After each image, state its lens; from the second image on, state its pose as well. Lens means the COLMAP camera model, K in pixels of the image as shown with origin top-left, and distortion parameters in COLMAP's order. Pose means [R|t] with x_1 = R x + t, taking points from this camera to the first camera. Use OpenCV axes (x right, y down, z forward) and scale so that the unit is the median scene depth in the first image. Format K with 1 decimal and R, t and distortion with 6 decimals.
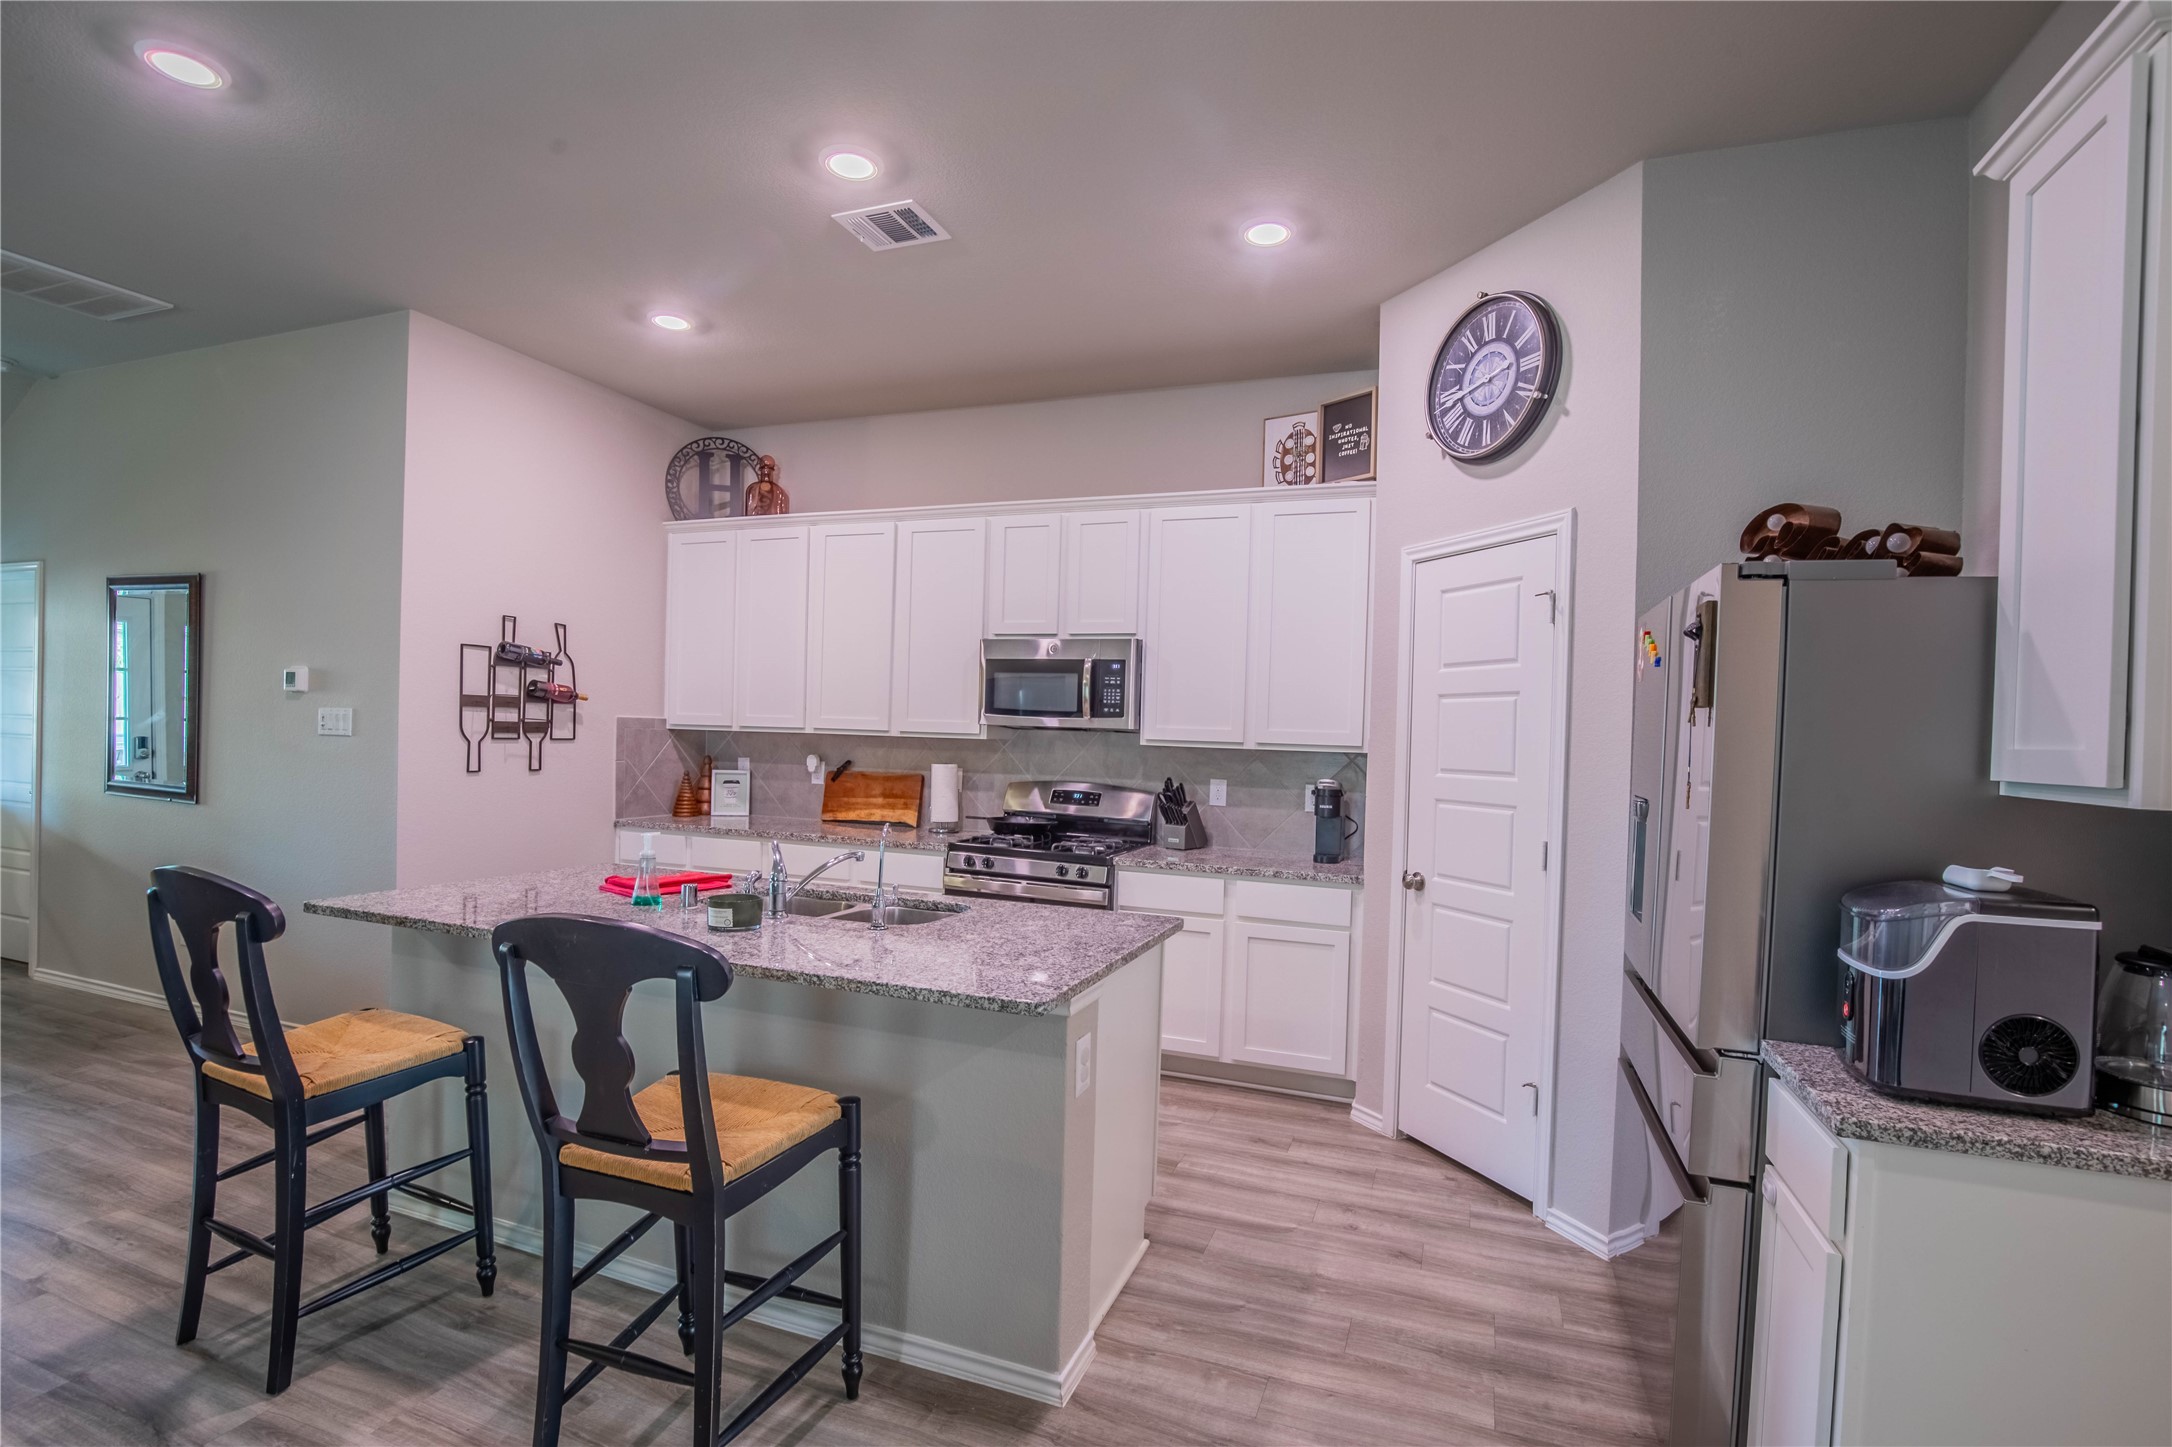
lens RADIAL K [[996.8, 0, 1093.8], [0, 996.8, 734.5], [0, 0, 1]] dist [-0.022530, 0.001322]
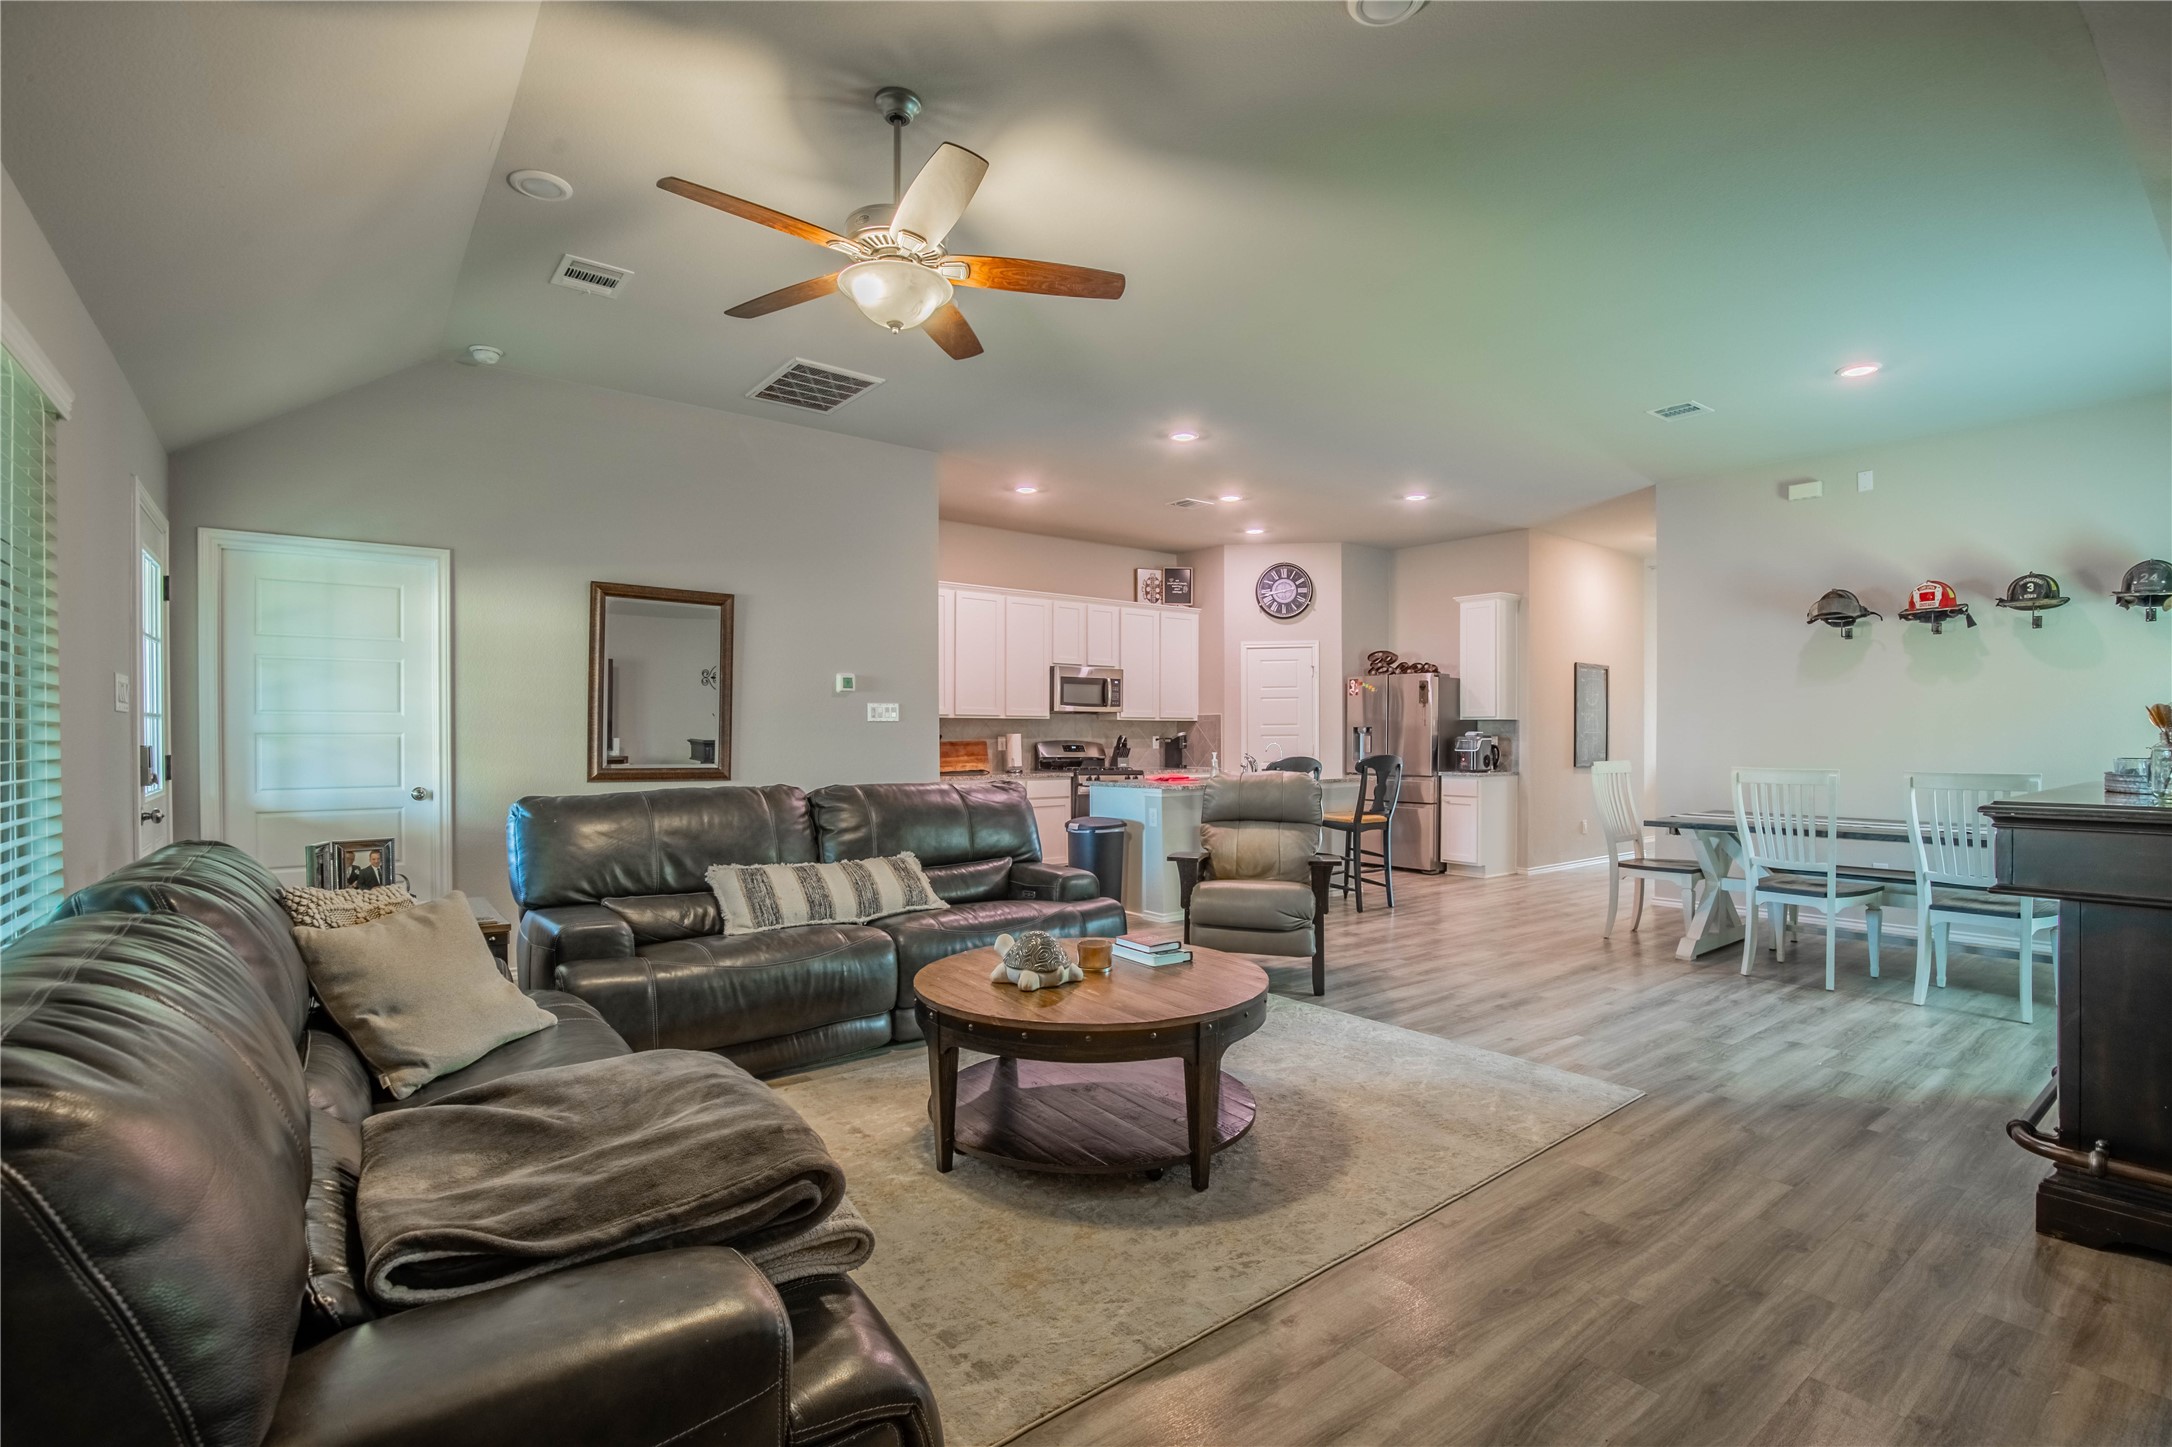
lens RADIAL K [[996.8, 0, 1092.0], [0, 996.8, 736.9], [0, 0, 1]] dist [-0.022530, 0.001322]
pose [[0.524990, -0.032367, 0.850493, -1.779505], [0.021099, 0.999464, 0.025012, -0.006917], [-0.850847, 0.004814, 0.525392, -0.053070]]
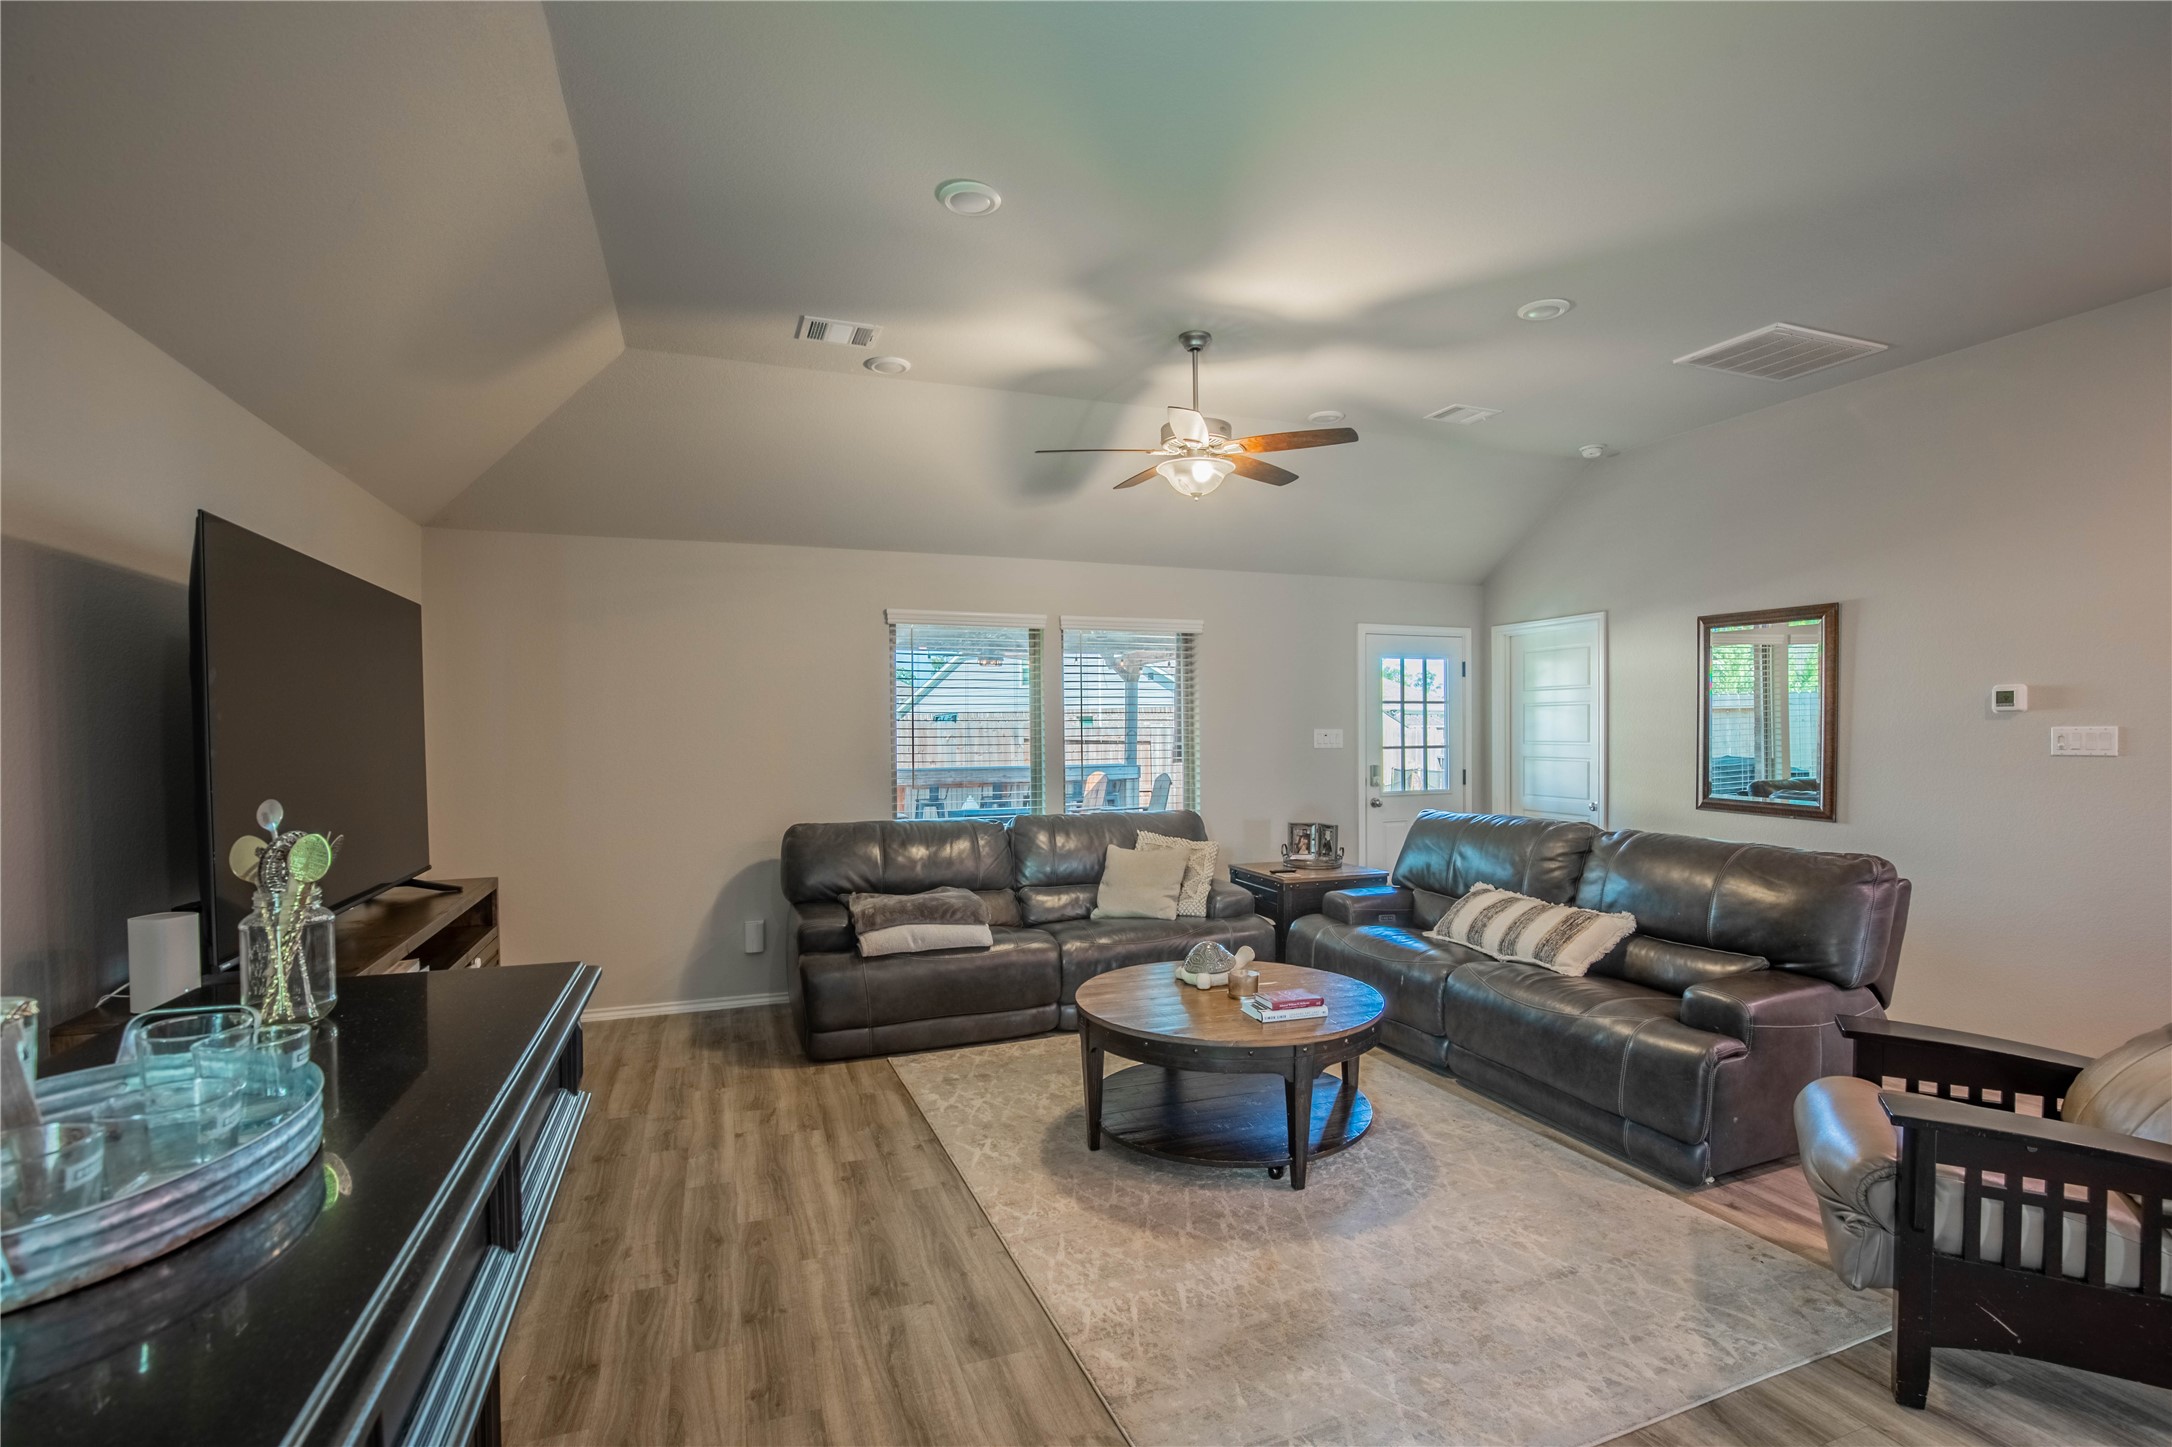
lens RADIAL K [[996.8, 0, 1108.4], [0, 996.8, 729.6], [0, 0, 1]] dist [-0.022530, 0.001322]
pose [[0.672350, -0.033215, -0.739488, -0.668646], [0.020546, 0.999445, -0.026211, -0.017830], [0.739948, 0.002430, 0.672659, -0.294204]]
